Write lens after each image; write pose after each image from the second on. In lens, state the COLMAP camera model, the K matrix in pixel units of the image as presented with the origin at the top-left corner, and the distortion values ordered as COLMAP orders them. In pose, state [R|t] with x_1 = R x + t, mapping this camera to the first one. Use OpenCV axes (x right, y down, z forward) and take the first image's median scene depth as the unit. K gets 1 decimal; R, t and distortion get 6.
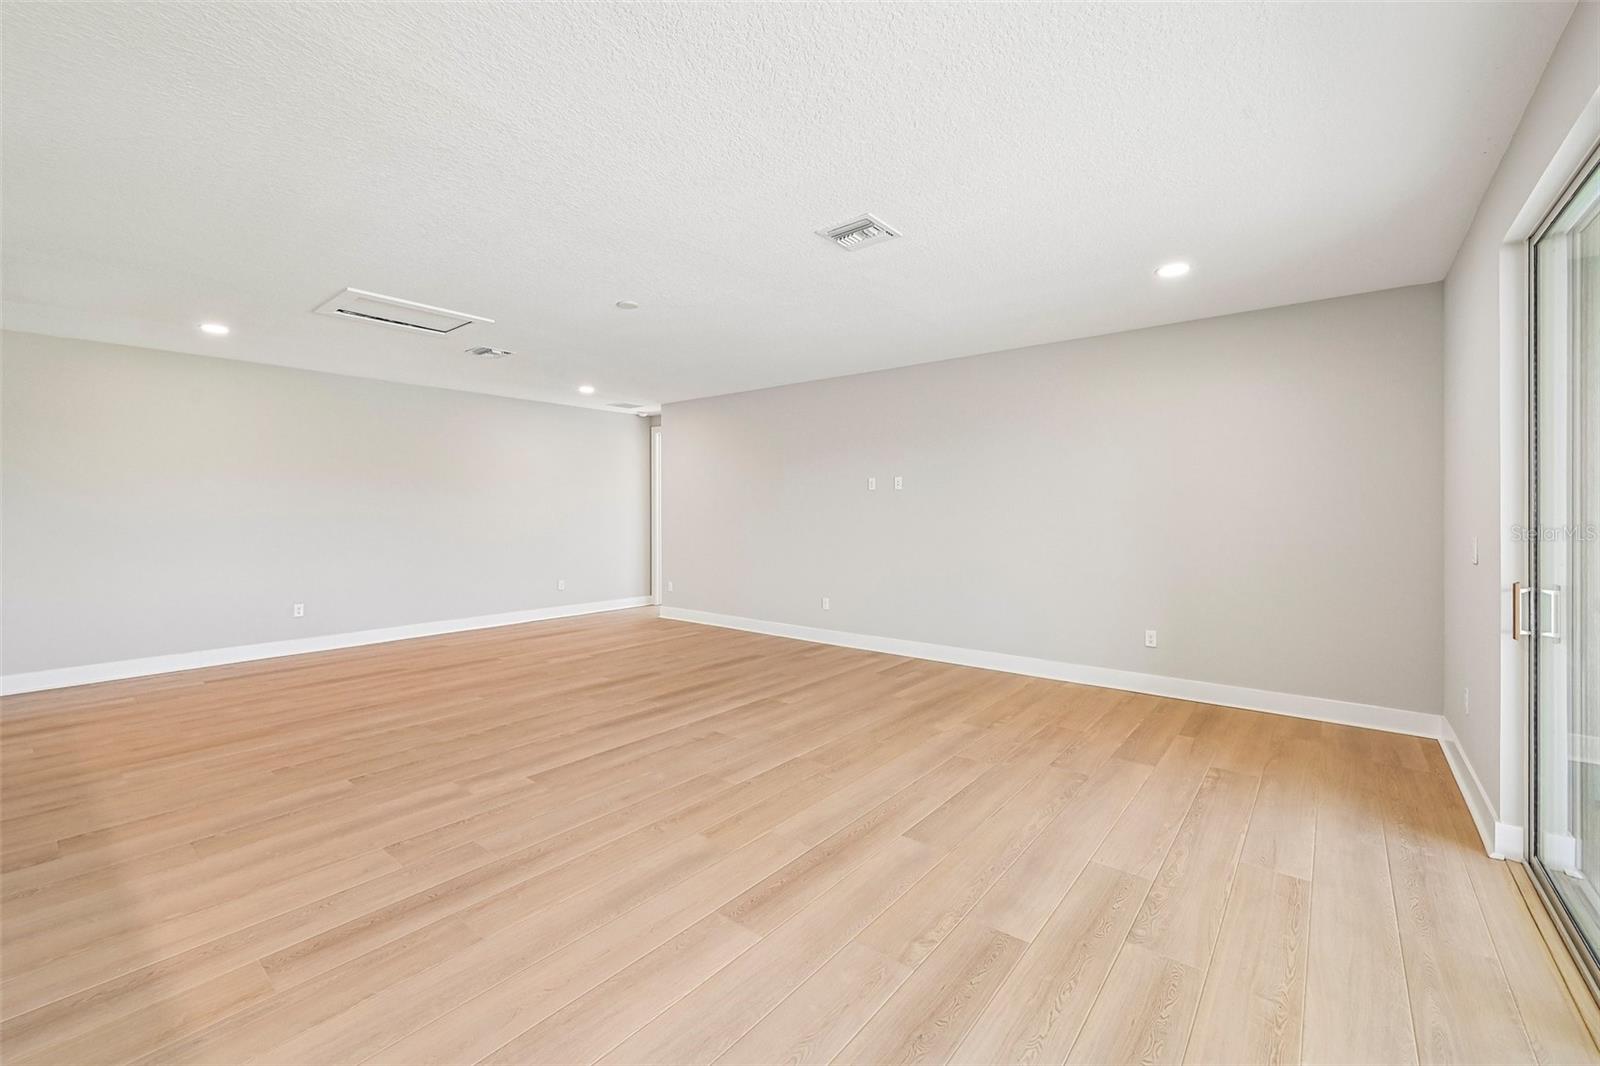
lens RADIAL K [[653.9, 0, 784.8], [0, 653.9, 520.6], [0, 0, 1]] dist [-0.003086, 0.001056]
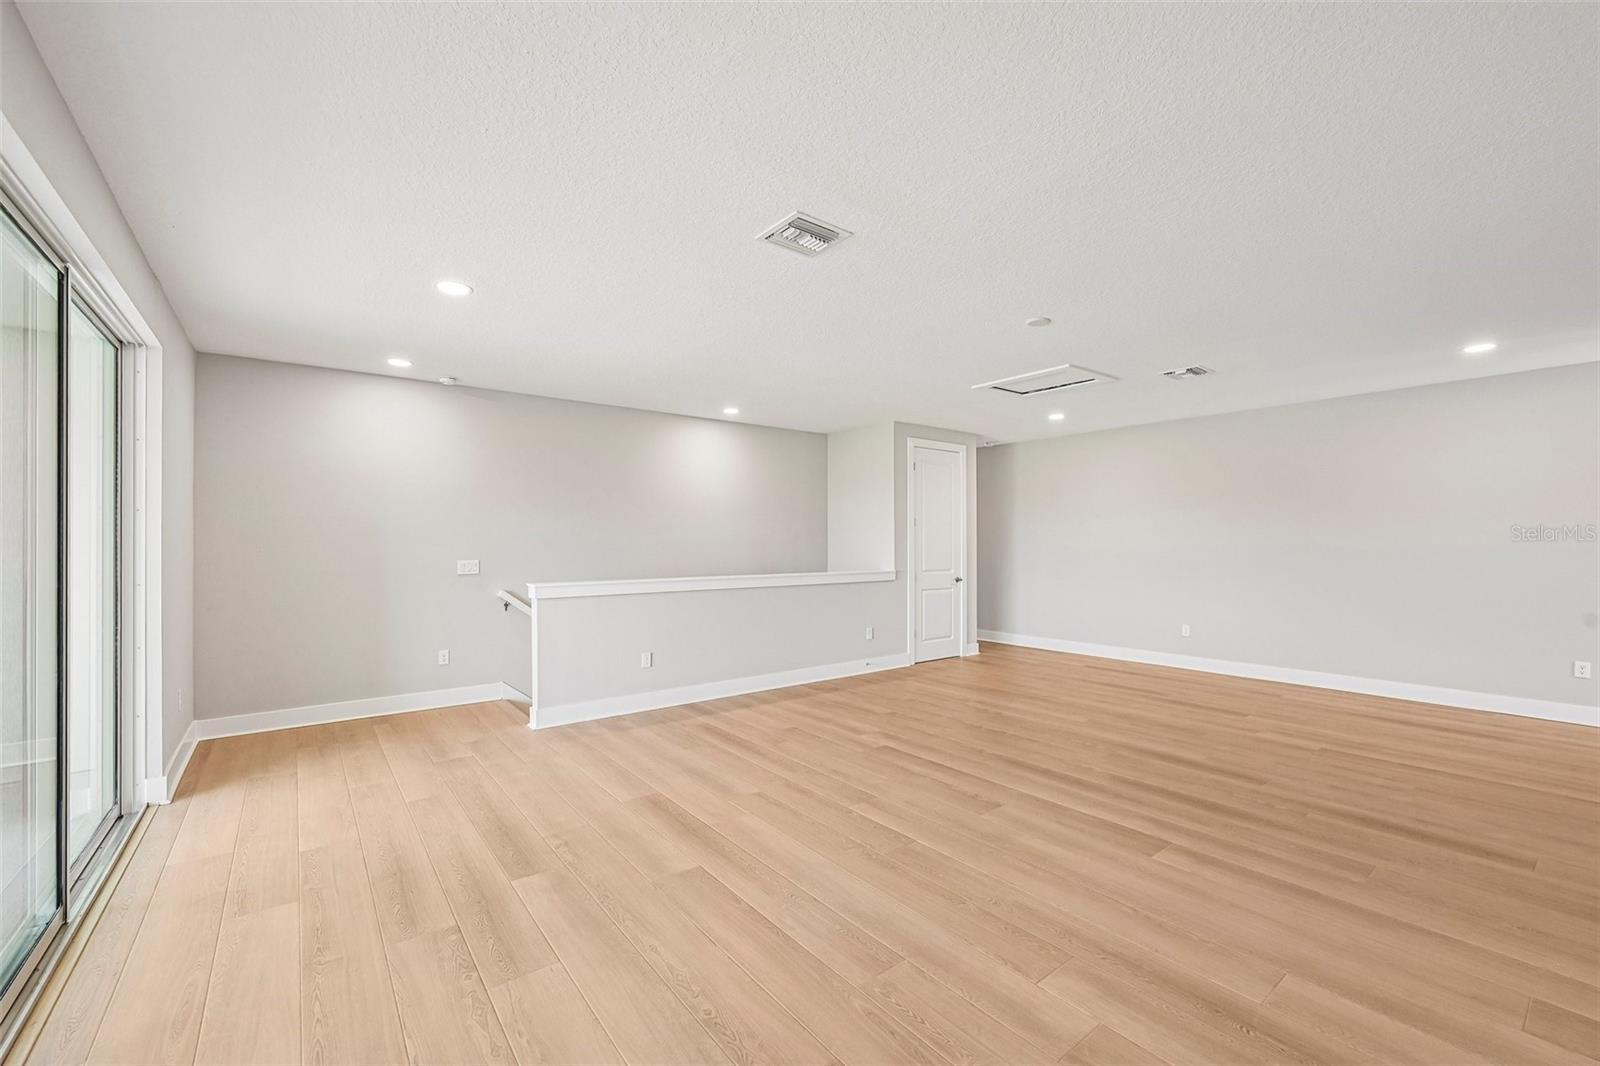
lens RADIAL K [[653.9, 0, 824.5], [0, 653.9, 545.5], [0, 0, 1]] dist [-0.003086, 0.001056]
pose [[-0.187154, 0.006461, -0.982309, 0.936201], [-0.013964, 0.999860, 0.009237, -0.022772], [0.982231, 0.015445, -0.187038, 1.130424]]
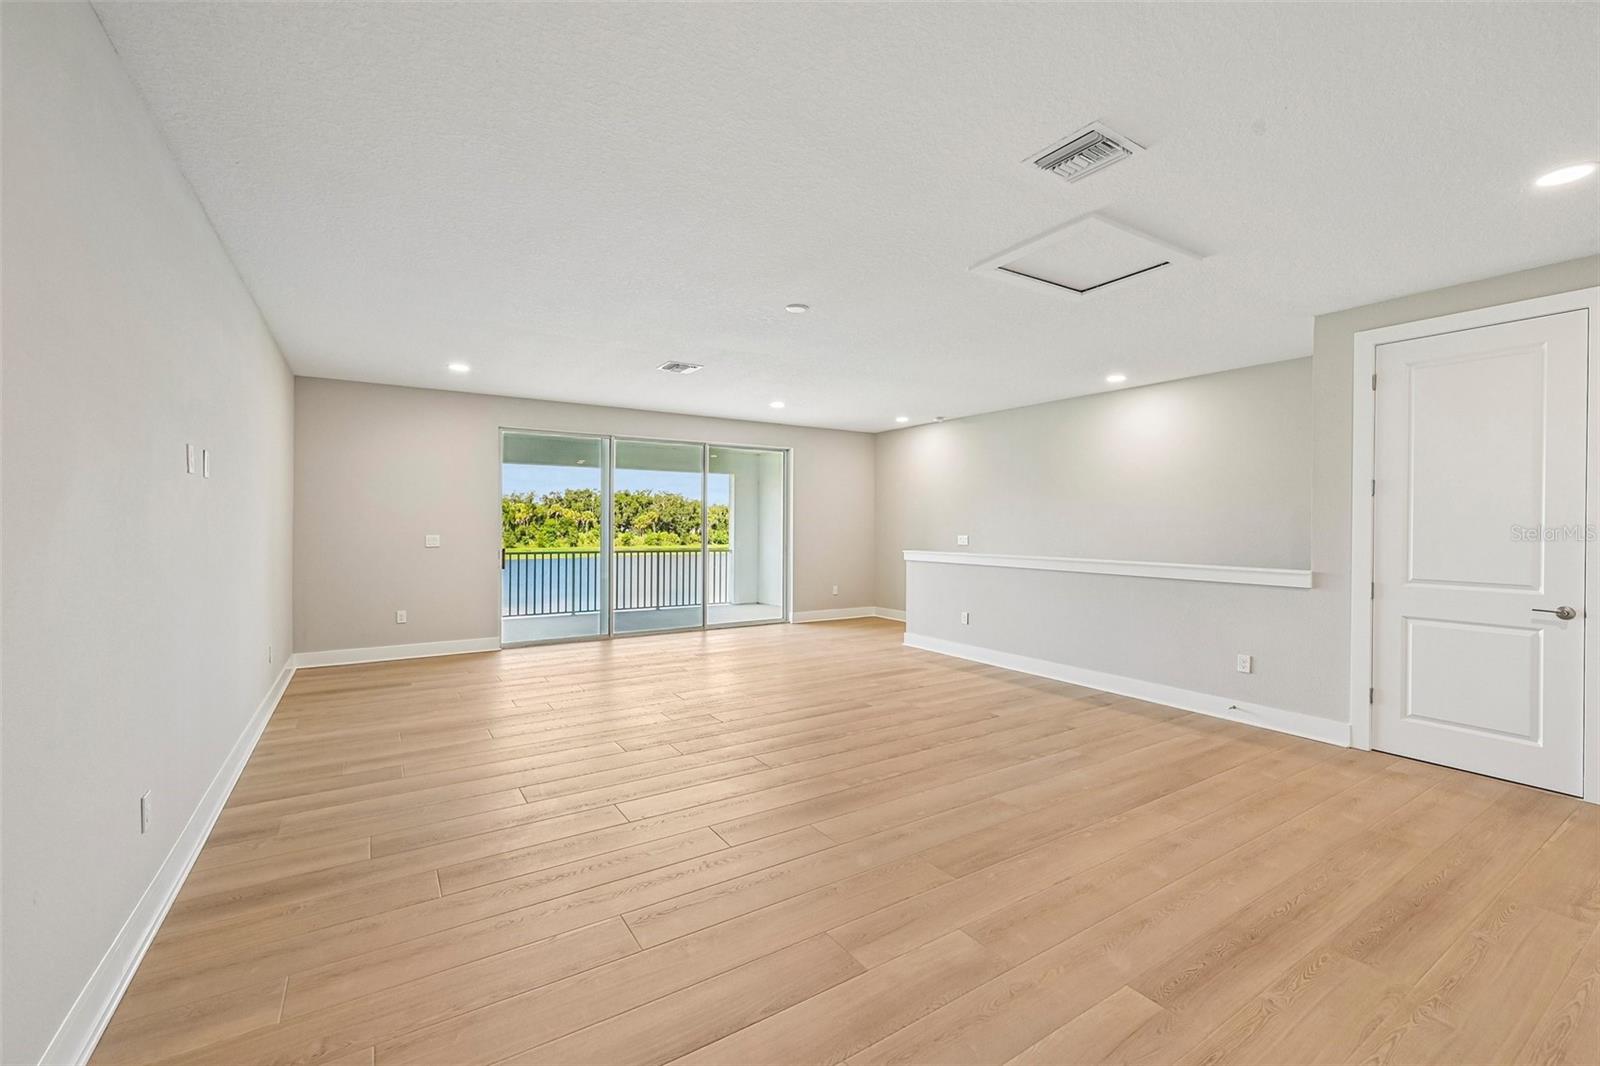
lens RADIAL K [[653.9, 0, 801.4], [0, 653.9, 523.6], [0, 0, 1]] dist [-0.003086, 0.001056]
pose [[-0.959209, -0.002765, 0.282685, -0.659628], [0.001408, 0.999893, 0.014558, -0.037125], [-0.282695, 0.014362, -0.959102, 2.466700]]
